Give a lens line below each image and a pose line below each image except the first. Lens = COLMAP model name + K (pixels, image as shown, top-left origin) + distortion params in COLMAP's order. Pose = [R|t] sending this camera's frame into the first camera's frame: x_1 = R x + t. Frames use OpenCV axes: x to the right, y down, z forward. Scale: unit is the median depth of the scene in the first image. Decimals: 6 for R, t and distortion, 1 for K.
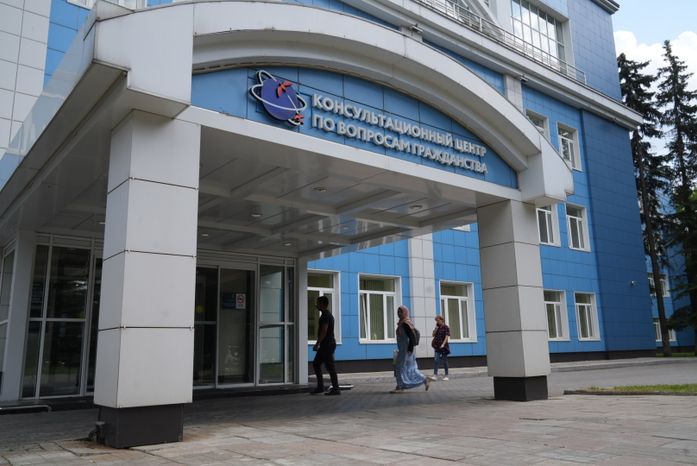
lens RADIAL K [[579.3, 0, 351.2], [0, 579.3, 233.6], [0, 0, 1]] dist [-0.036203, 0.000849]
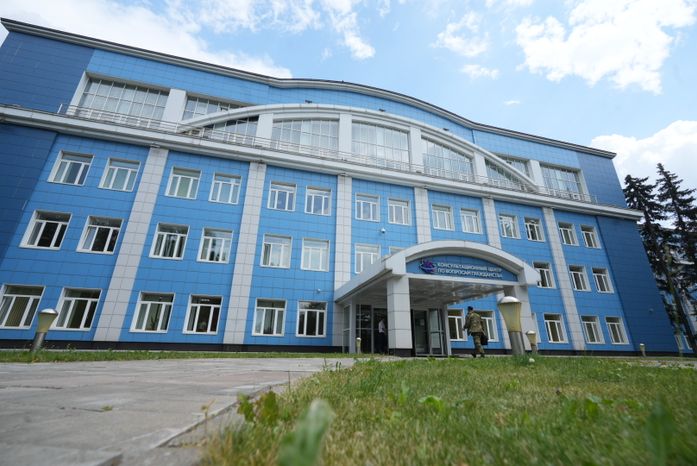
lens RADIAL K [[317.7, 0, 350.4], [0, 317.7, 227.8], [0, 0, 1]] dist [-0.005055, -0.000297]
pose [[0.920009, -0.111070, -0.375828, 0.052025], [0.046386, 0.983118, -0.176994, -0.034192], [0.389142, 0.145403, 0.909630, -0.266653]]
